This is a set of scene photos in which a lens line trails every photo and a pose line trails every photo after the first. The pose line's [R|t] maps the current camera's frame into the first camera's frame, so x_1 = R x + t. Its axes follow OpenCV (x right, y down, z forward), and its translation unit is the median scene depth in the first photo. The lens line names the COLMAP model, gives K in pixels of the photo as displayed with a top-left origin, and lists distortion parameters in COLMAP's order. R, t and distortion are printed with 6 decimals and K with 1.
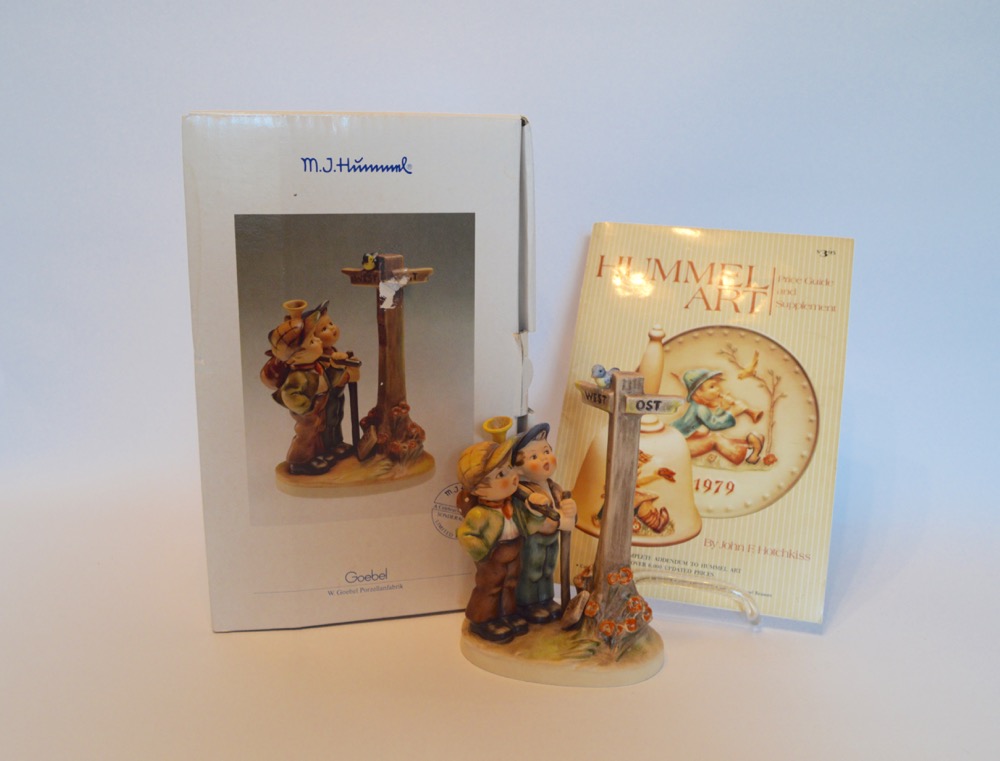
lens RADIAL K [[919.9, 0, 500.0], [0, 919.9, 380.5], [0, 0, 1]] dist [-0.083065, -0.001353]
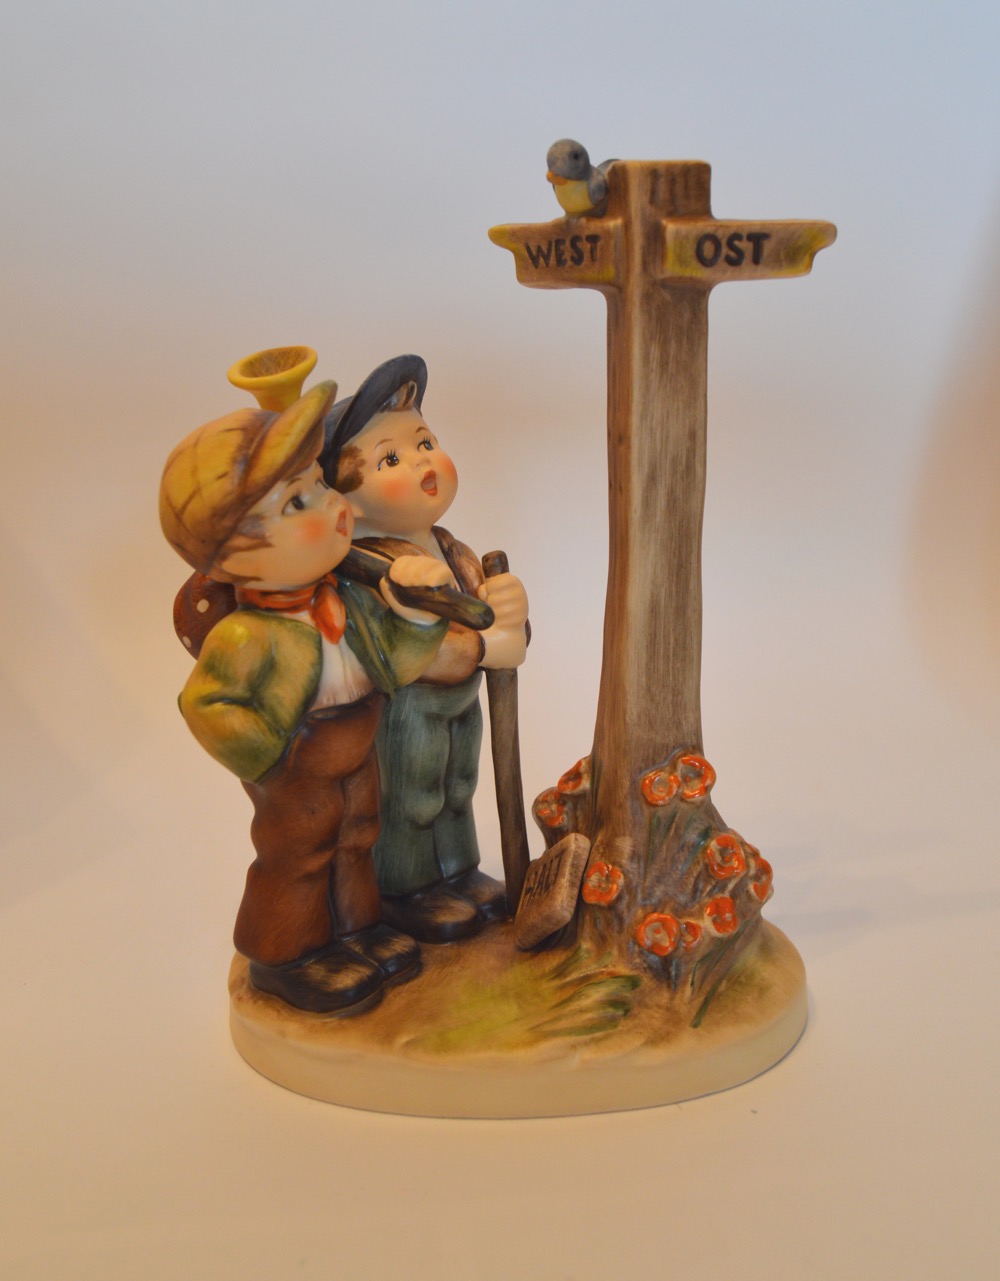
lens RADIAL K [[1733.6, 0, 500.0], [0, 1733.6, 640.5], [0, 0, 1]] dist [-0.107586, -0.015878]
pose [[0.987551, -0.101582, 0.120098, -0.006220], [0.088495, 0.990017, 0.109702, 0.086417], [-0.130043, -0.097709, 0.986682, 0.379613]]
